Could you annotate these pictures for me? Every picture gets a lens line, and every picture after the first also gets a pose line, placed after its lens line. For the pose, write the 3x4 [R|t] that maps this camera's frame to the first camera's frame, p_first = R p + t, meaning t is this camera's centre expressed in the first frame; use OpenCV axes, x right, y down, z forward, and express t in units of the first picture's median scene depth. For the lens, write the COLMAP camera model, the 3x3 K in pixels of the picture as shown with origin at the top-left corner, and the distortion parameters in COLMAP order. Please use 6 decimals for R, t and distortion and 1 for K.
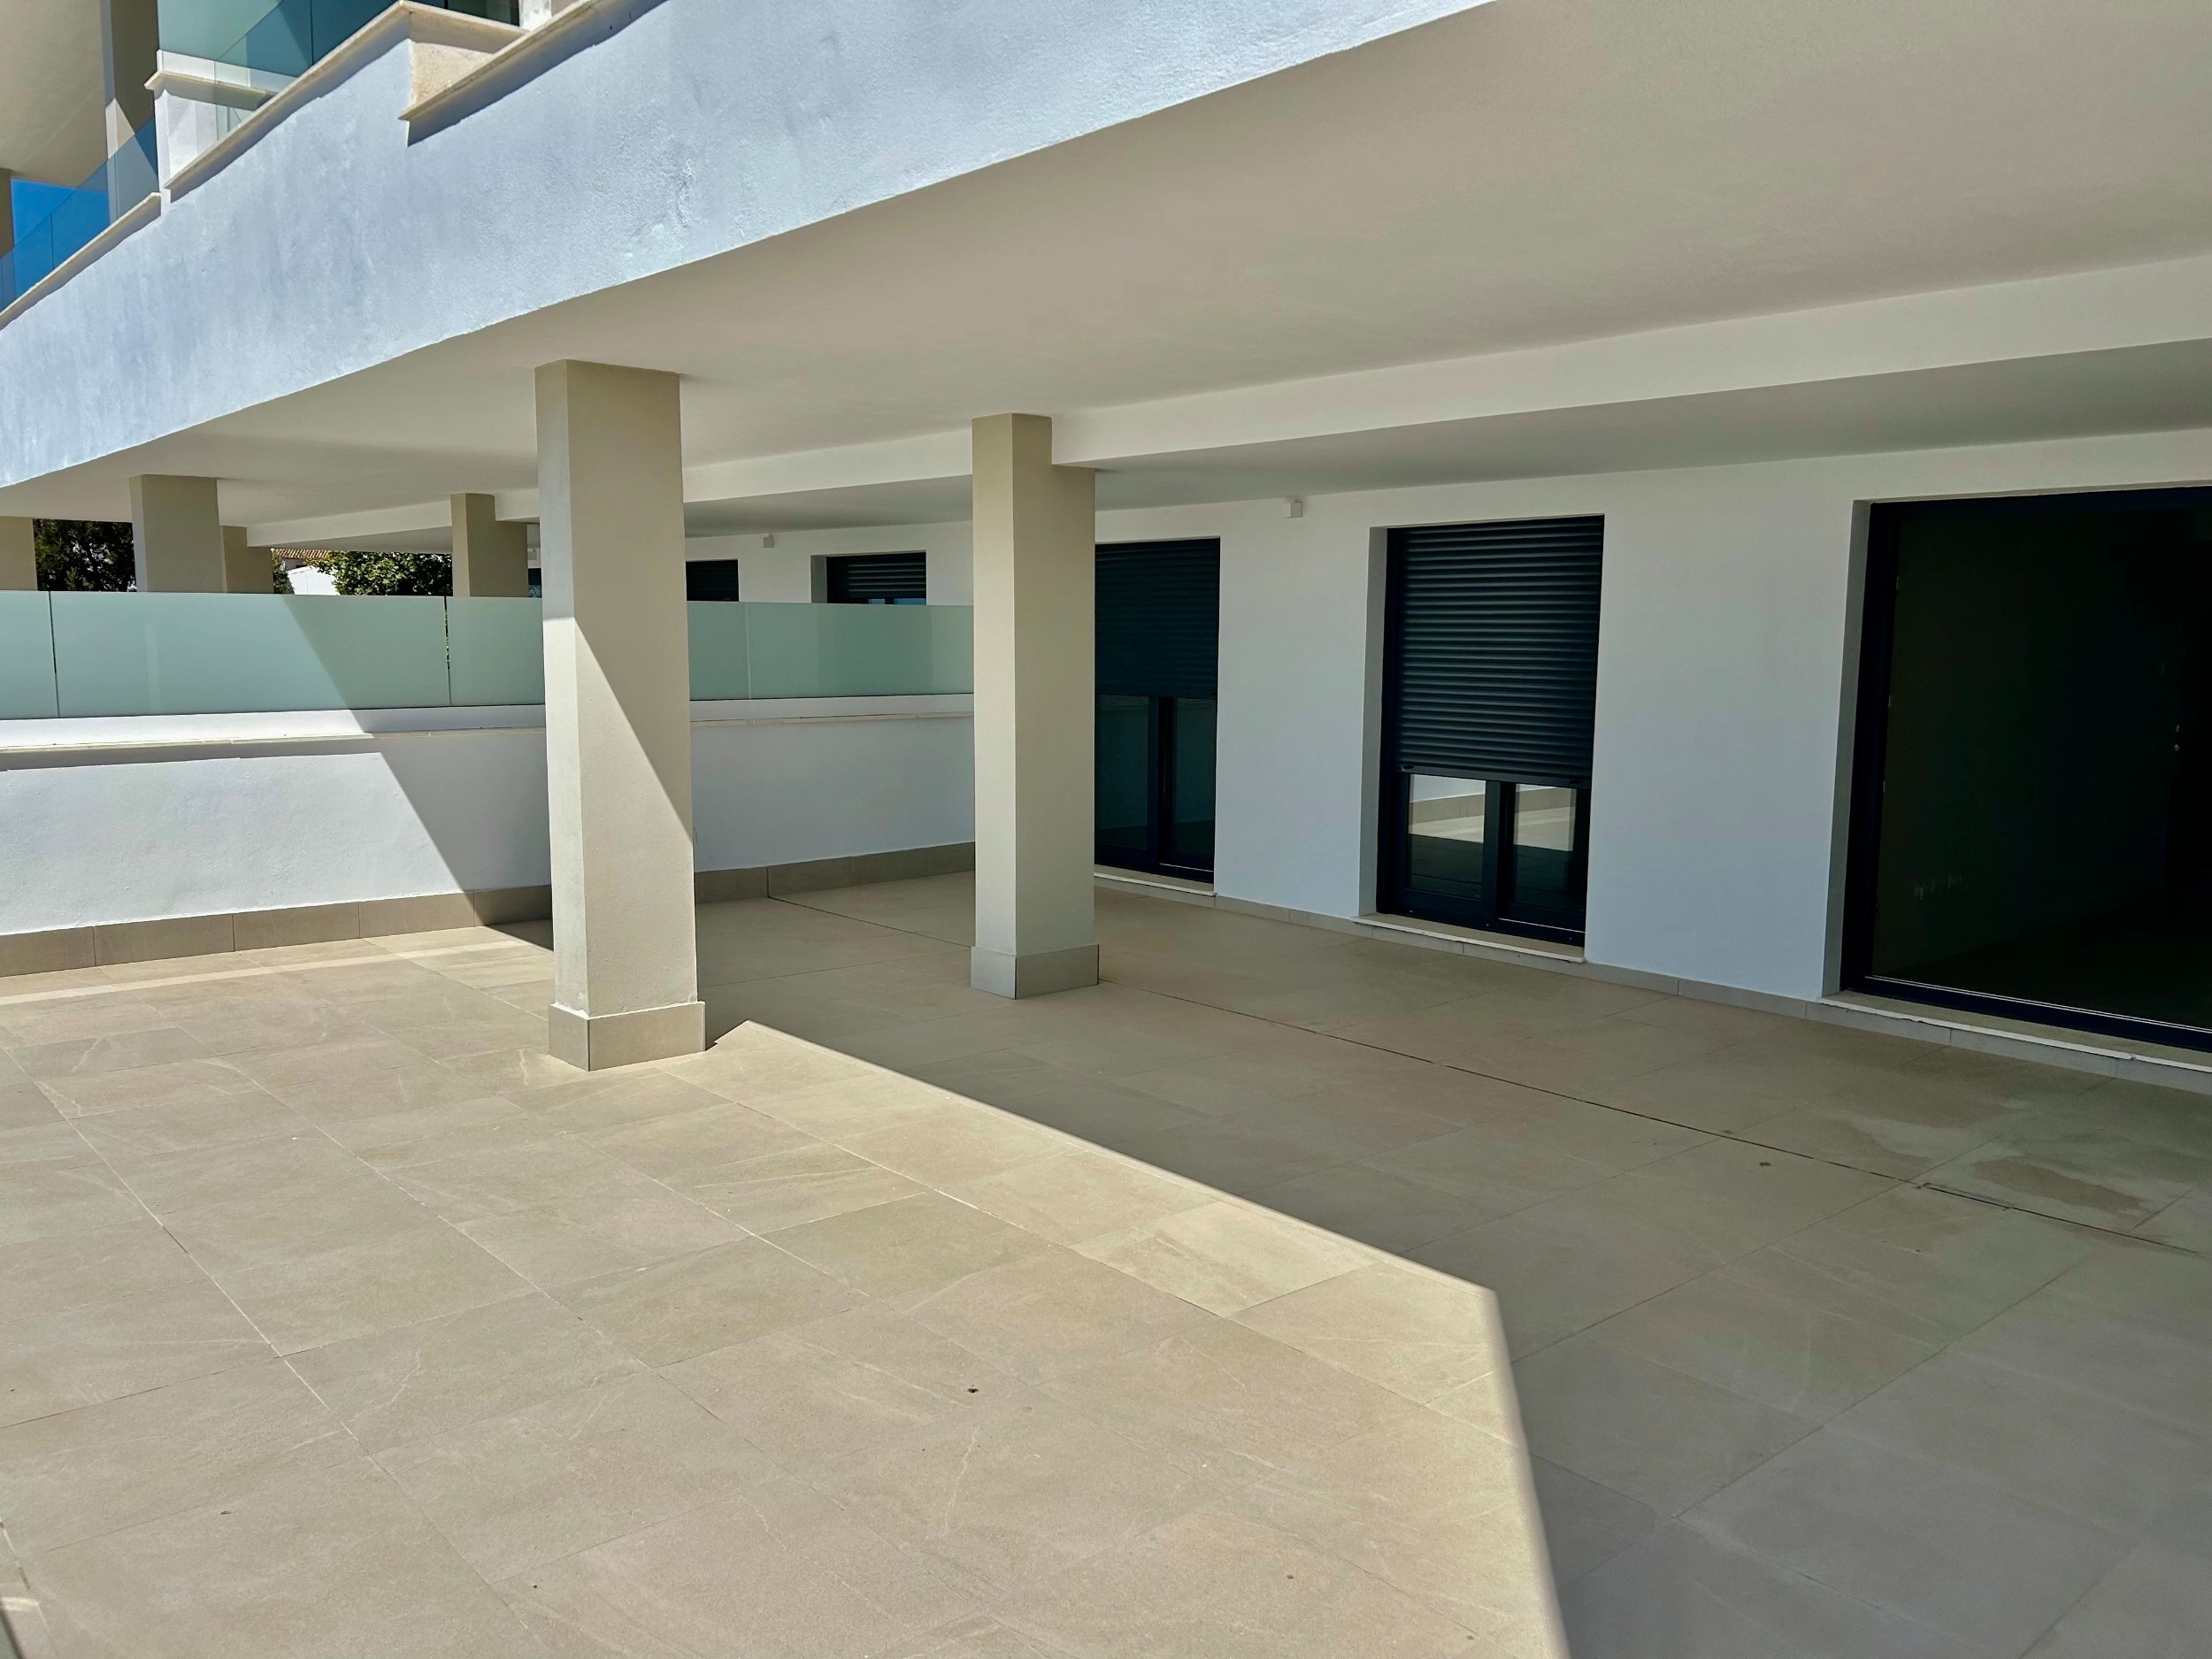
lens RADIAL K [[1680.0, 0, 1106.0], [0, 1680.0, 829.5], [0, 0, 1]] dist [-0.000222, -0.000061]
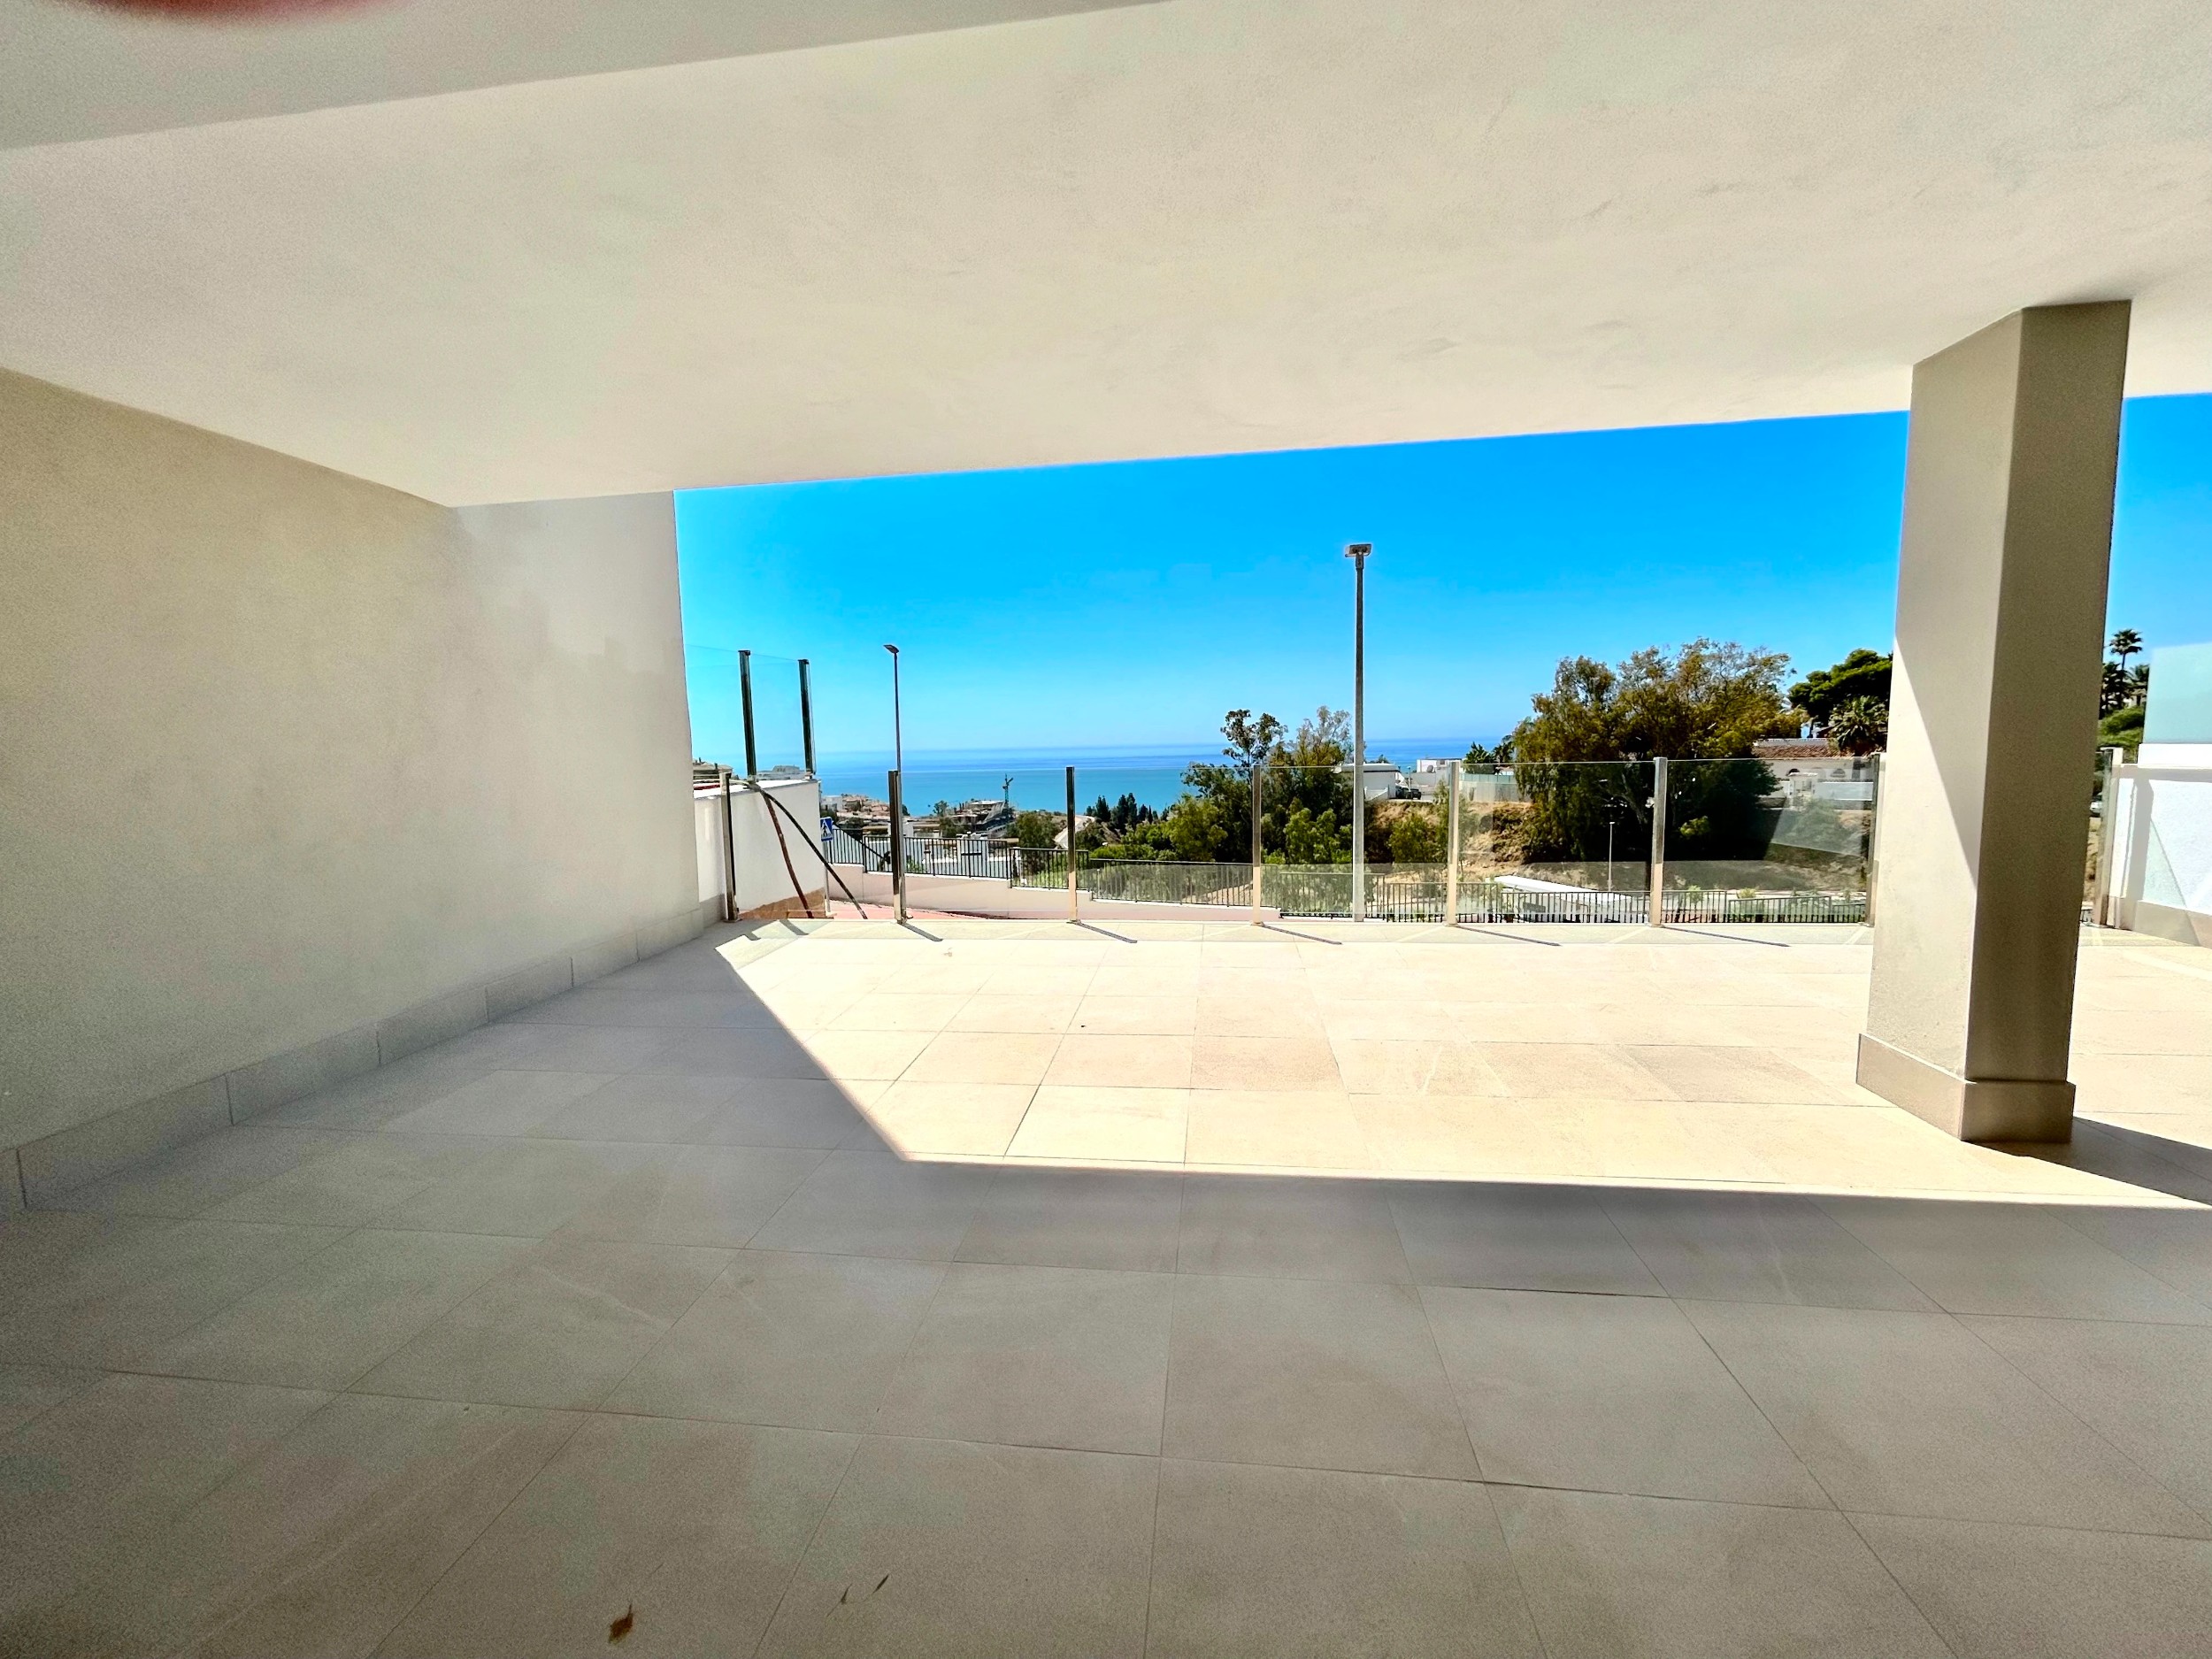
lens RADIAL K [[896.8, 0, 1106.0], [0, 896.8, 829.5], [0, 0, 1]] dist [0.000963, 0.000049]
pose [[-0.748297, 0.079421, -0.658592, 0.491047], [-0.061791, 0.980146, 0.188404, -0.105778], [0.660480, 0.181677, -0.728533, 1.387956]]
